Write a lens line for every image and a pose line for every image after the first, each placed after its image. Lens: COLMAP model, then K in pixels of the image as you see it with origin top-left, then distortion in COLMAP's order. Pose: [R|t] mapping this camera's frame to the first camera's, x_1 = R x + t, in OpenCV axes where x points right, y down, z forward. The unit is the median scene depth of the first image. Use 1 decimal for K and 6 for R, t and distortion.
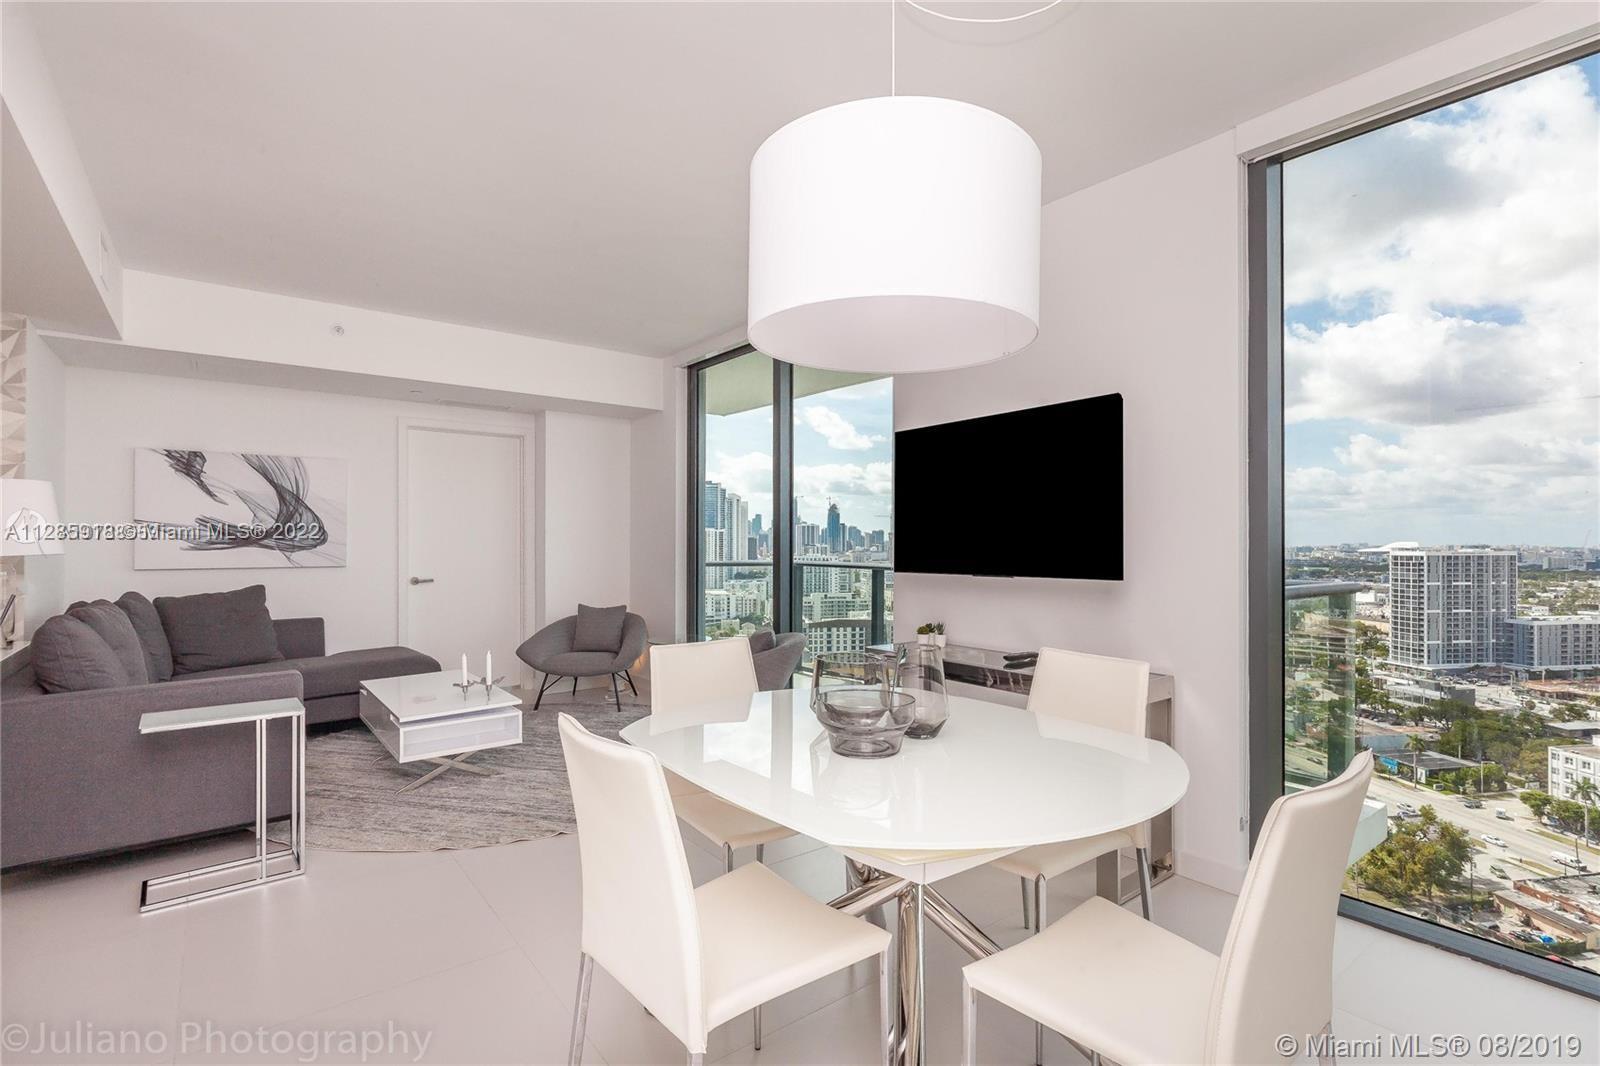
lens RADIAL K [[756.4, 0, 807.0], [0, 756.4, 533.1], [0, 0, 1]] dist [0.000361, 0.000529]
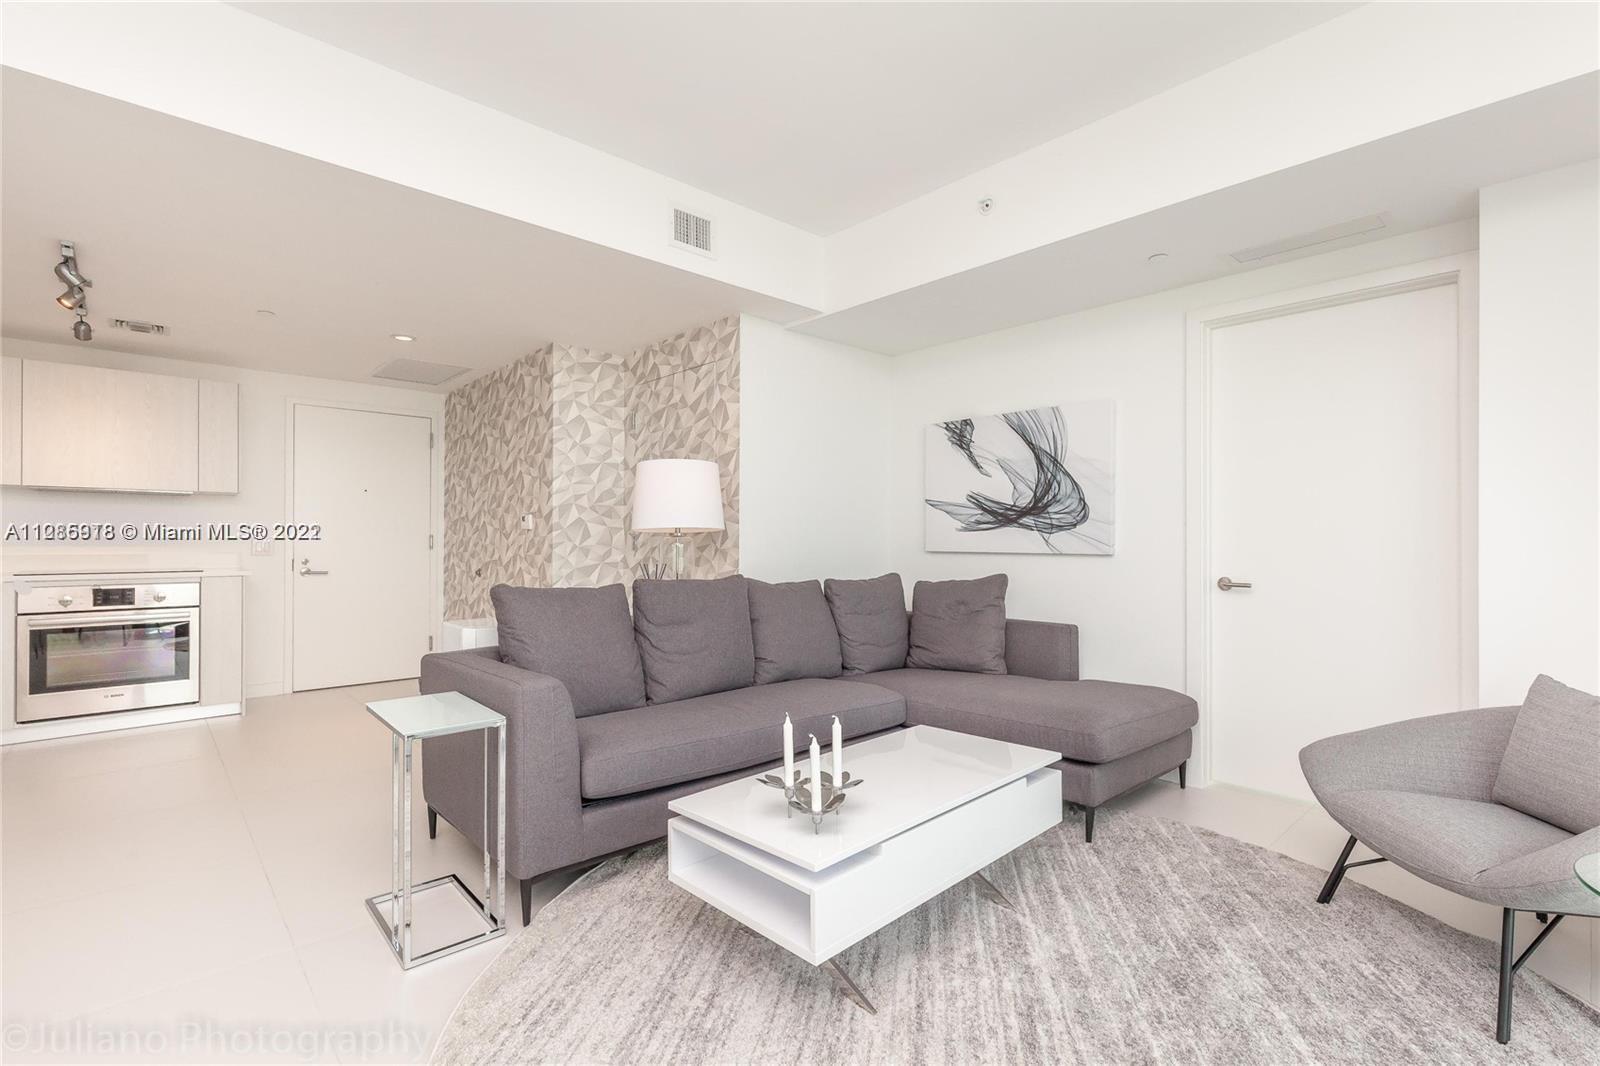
lens RADIAL K [[716.4, 0, 806.0], [0, 716.4, 539.7], [0, 0, 1]] dist [0.000996, 0.000567]
pose [[0.076811, -0.003597, -0.997039, 0.014890], [0.006028, 0.999977, -0.003143, 0.043790], [0.997027, -0.005769, 0.076831, 0.962002]]
